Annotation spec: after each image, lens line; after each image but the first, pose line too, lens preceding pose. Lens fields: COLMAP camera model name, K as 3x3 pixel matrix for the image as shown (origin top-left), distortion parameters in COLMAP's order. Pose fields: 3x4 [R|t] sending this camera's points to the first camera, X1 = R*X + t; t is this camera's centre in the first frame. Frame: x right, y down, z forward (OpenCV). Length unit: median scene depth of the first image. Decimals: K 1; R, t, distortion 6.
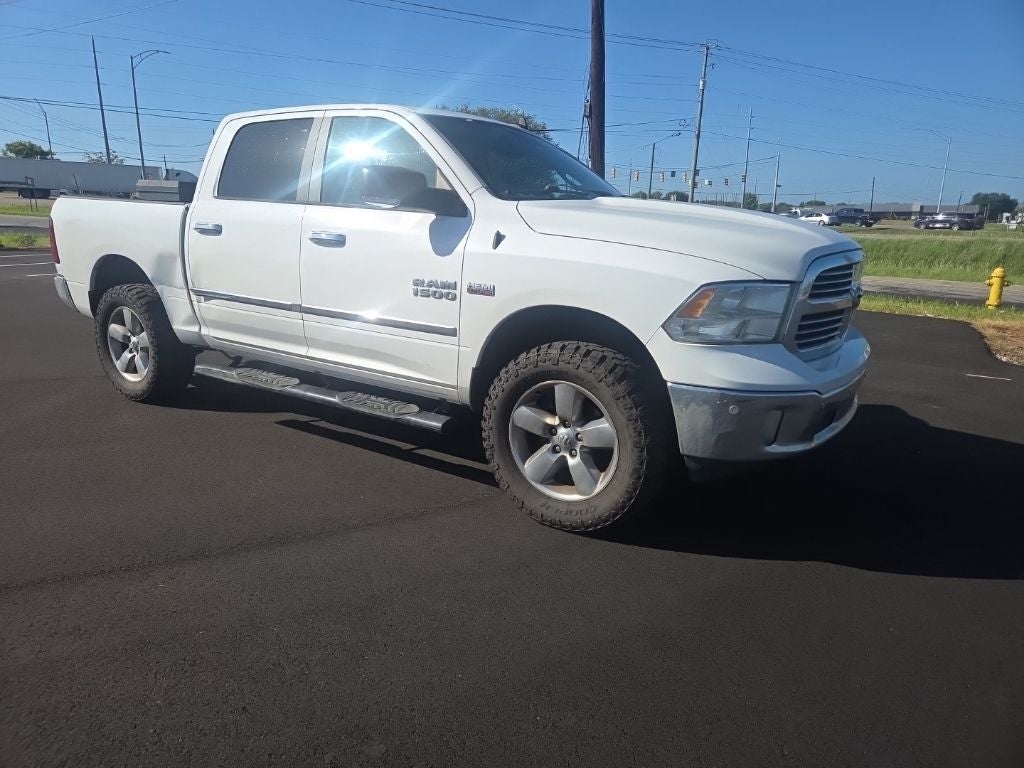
lens RADIAL K [[651.6, 0, 479.5], [0, 651.6, 383.4], [0, 0, 1]] dist [0.082154, -0.064626]
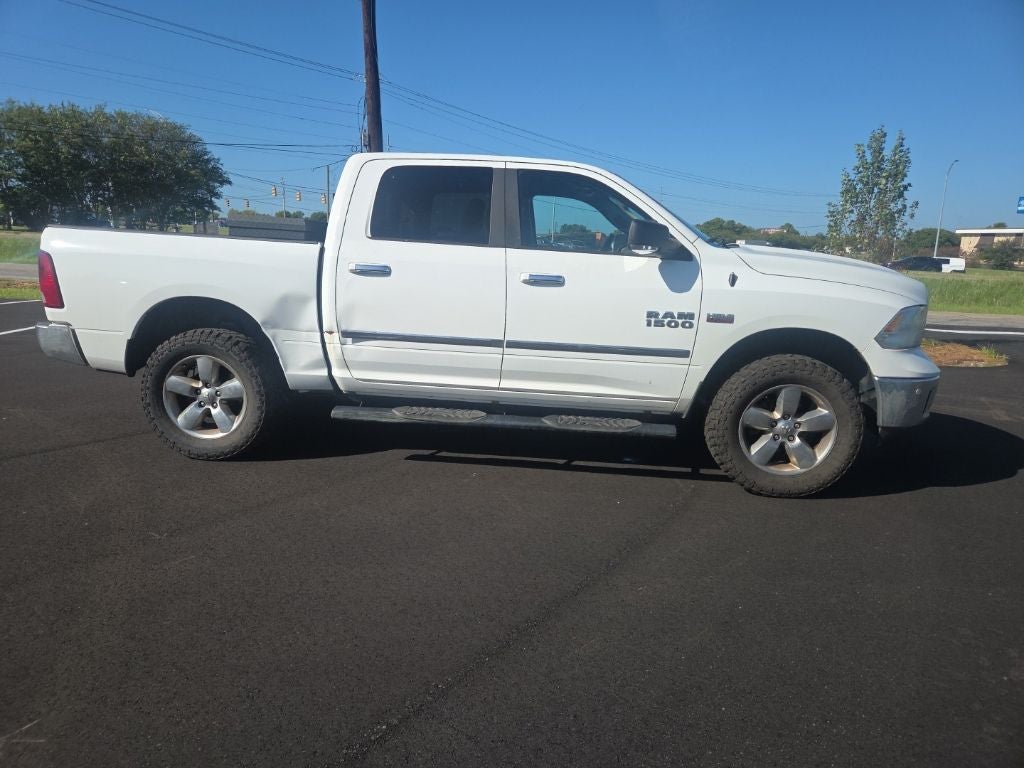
lens RADIAL K [[652.7, 0, 480.6], [0, 652.7, 398.0], [0, 0, 1]] dist [0.078980, -0.065710]
pose [[0.886848, -0.095615, 0.452060, -0.963310], [0.100003, 0.994885, 0.014241, -0.053823], [-0.451109, 0.032578, 0.891874, 0.078112]]
